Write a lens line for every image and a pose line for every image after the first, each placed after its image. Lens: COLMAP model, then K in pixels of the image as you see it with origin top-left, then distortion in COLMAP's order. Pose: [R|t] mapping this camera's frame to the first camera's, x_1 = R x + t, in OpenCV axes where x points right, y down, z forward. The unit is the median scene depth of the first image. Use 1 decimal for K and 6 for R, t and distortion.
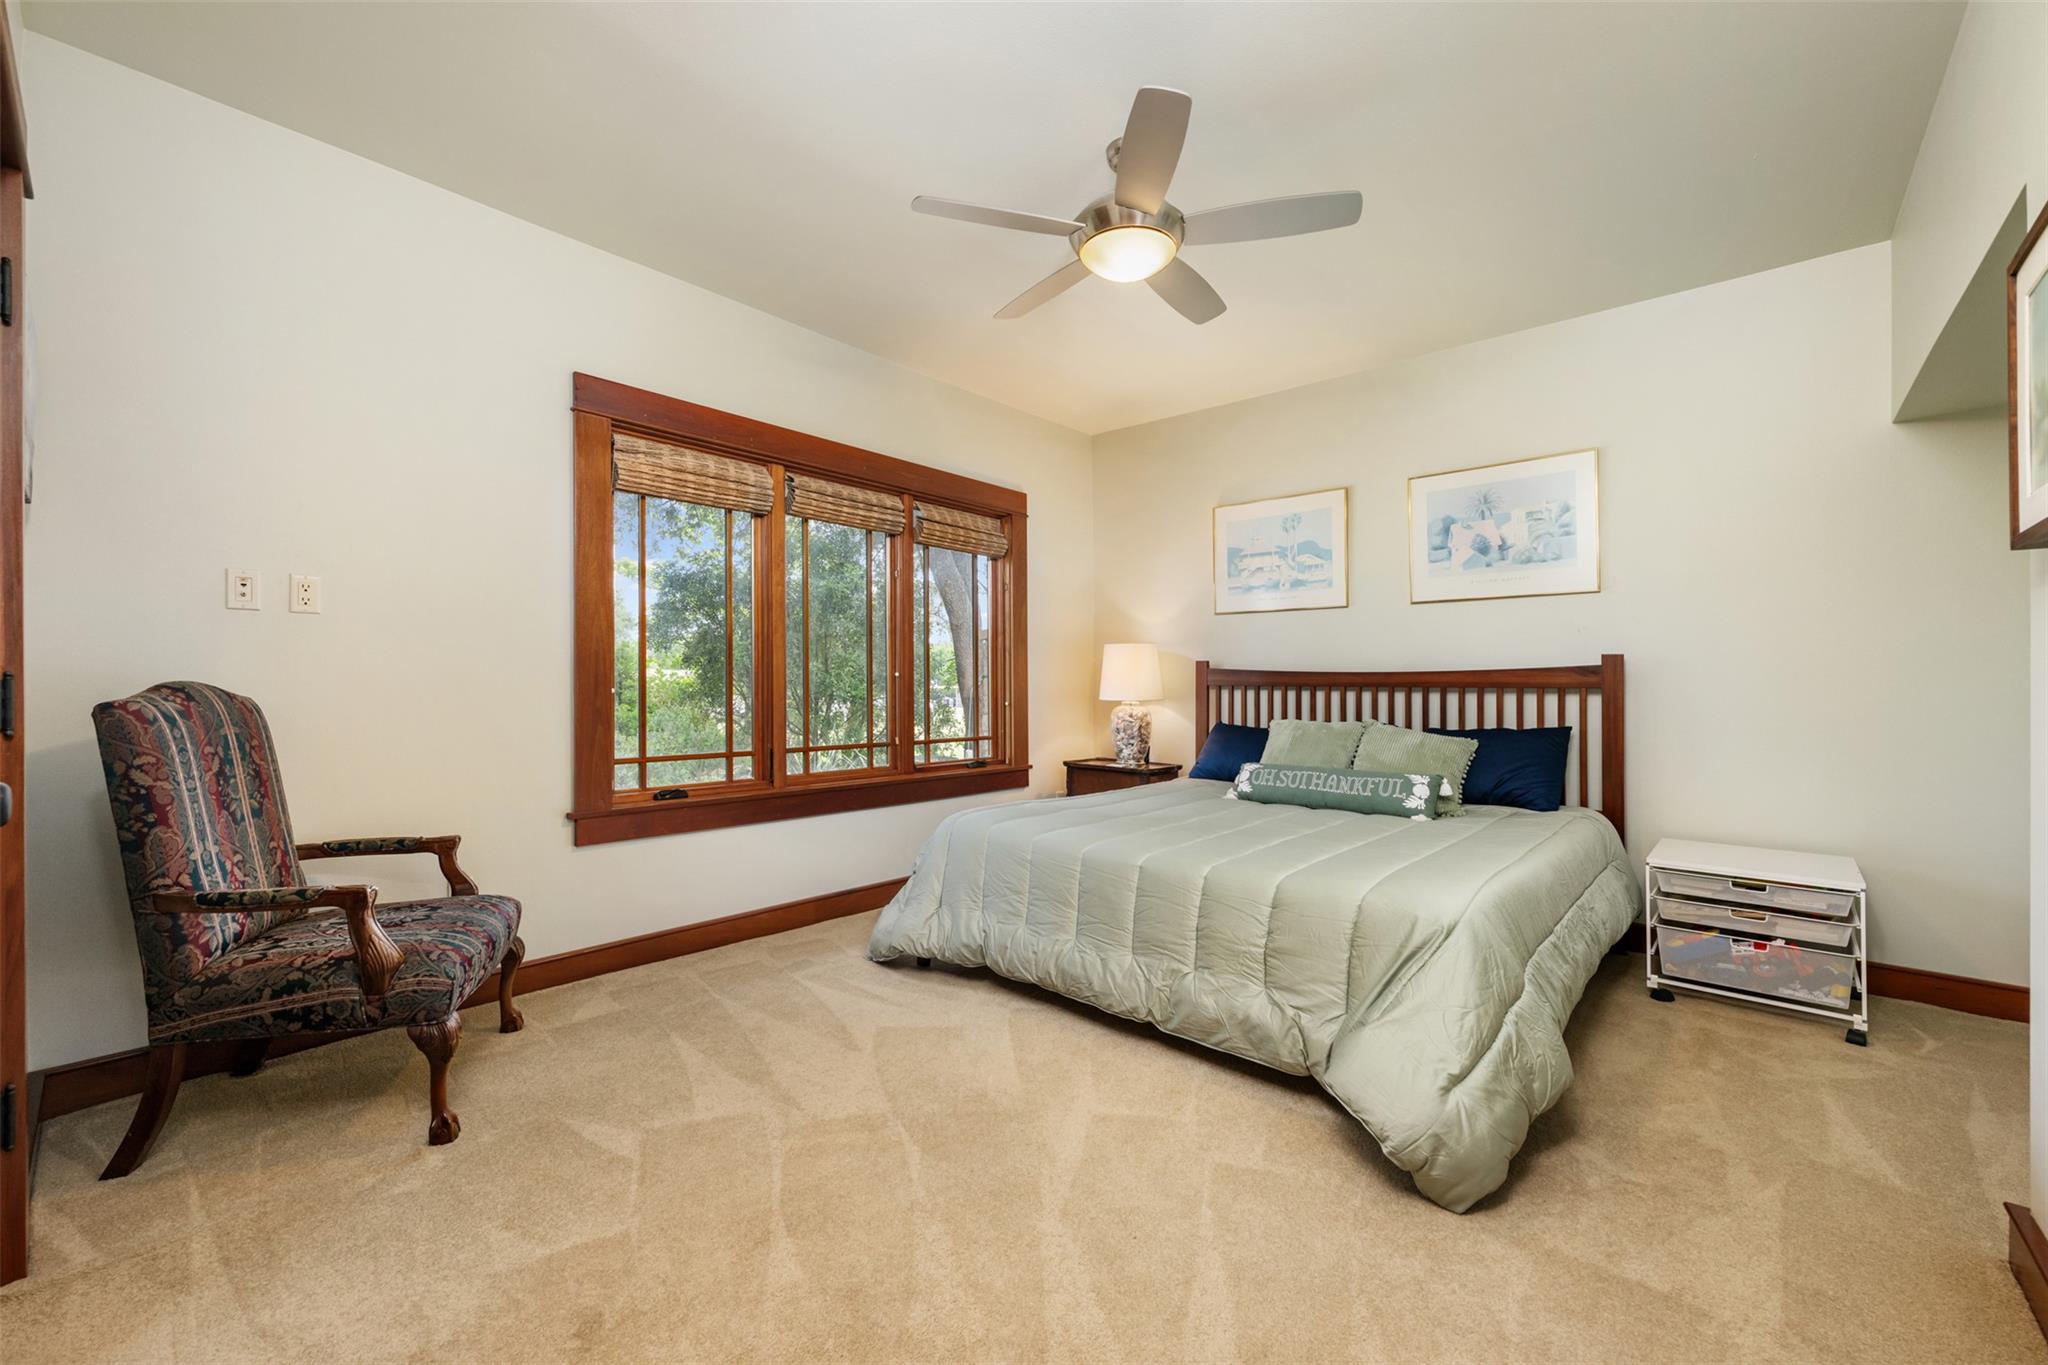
lens RADIAL K [[812.0, 0, 1024.0], [0, 812.0, 687.7], [0, 0, 1]] dist [0.001043, -0.000052]
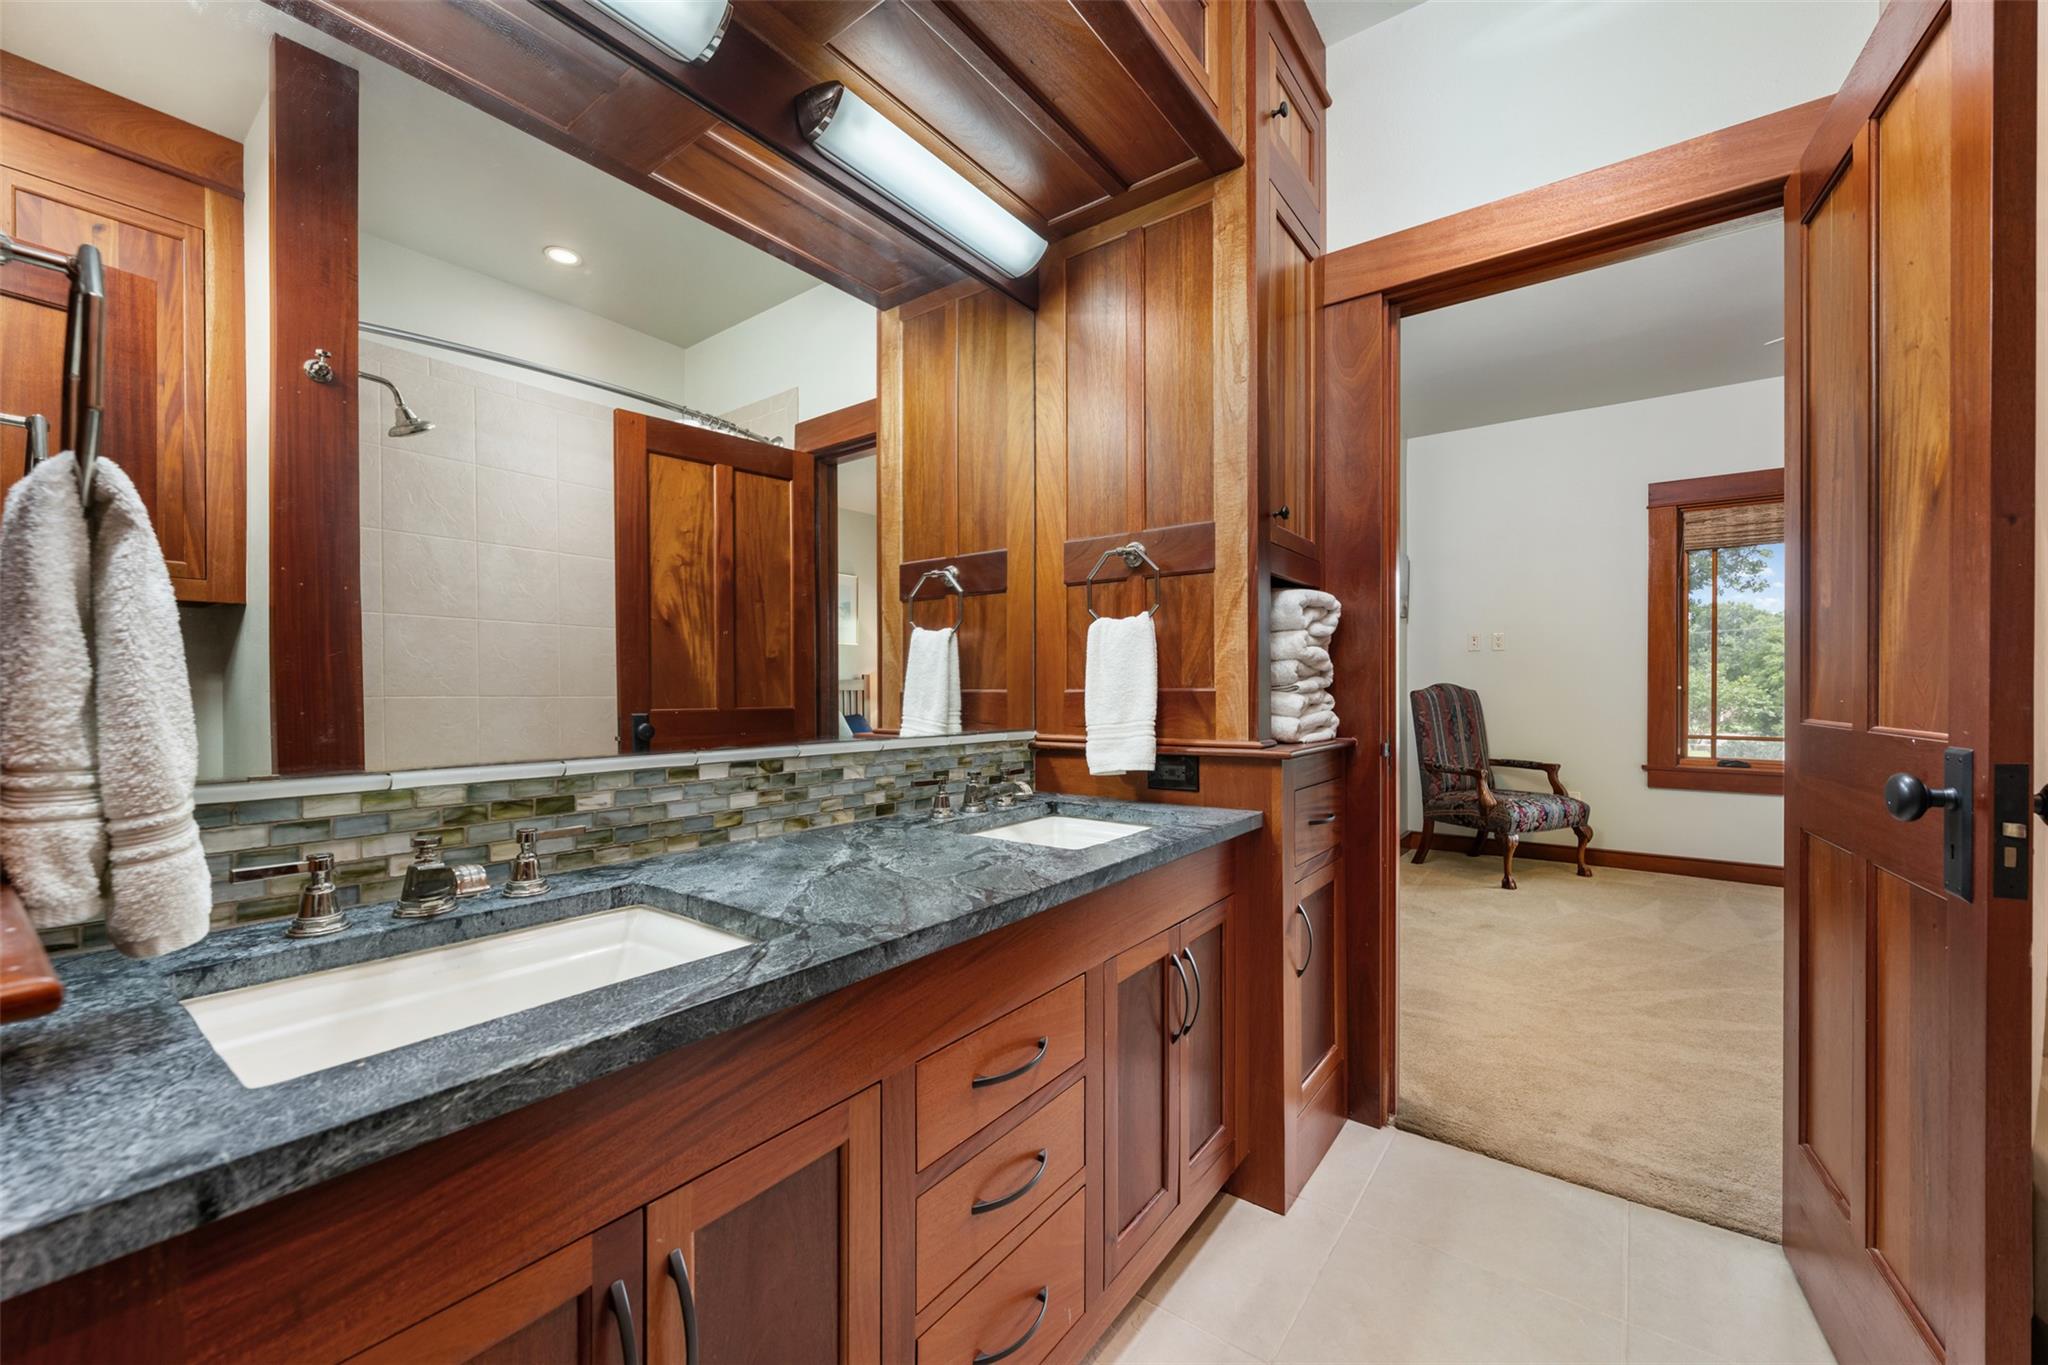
lens RADIAL K [[812.0, 0, 1014.3], [0, 812.0, 682.2], [0, 0, 1]] dist [0.001043, -0.000052]
pose [[0.086346, -0.002088, -0.996263, 0.875589], [0.002678, 0.999995, -0.001864, -0.006745], [0.996262, -0.002507, 0.086351, -0.344211]]
